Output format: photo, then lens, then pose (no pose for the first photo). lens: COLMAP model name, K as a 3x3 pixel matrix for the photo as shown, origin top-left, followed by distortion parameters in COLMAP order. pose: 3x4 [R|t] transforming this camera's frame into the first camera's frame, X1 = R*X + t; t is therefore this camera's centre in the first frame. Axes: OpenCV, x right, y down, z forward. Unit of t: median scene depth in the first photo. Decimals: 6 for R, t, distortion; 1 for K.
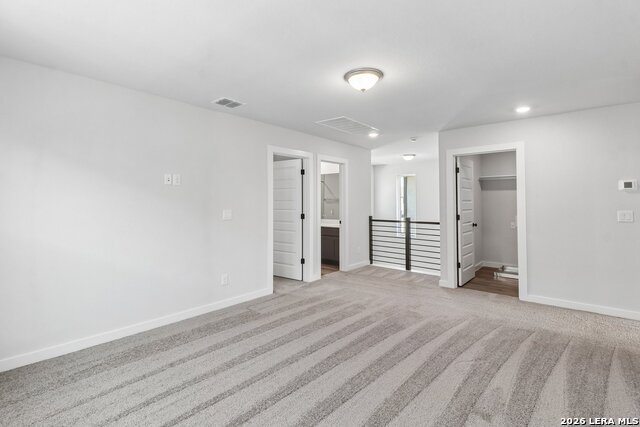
lens RADIAL K [[303.4, 0, 313.4], [0, 303.4, 198.9], [0, 0, 1]] dist [0.005020, 0.000568]
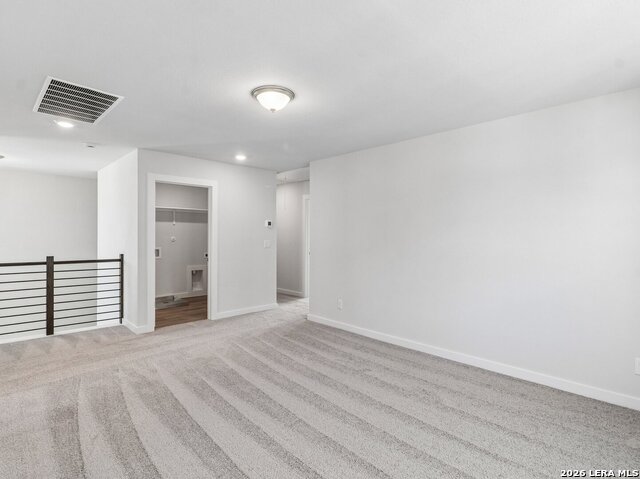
lens RADIAL K [[334.1, 0, 323.4], [0, 334.1, 240.3], [0, 0, 1]] dist [0.004967, -0.000143]
pose [[0.080155, -0.016807, 0.996641, -0.548319], [-0.017450, 0.999681, 0.018262, 0.003532], [-0.996630, -0.018855, 0.079836, 0.506579]]
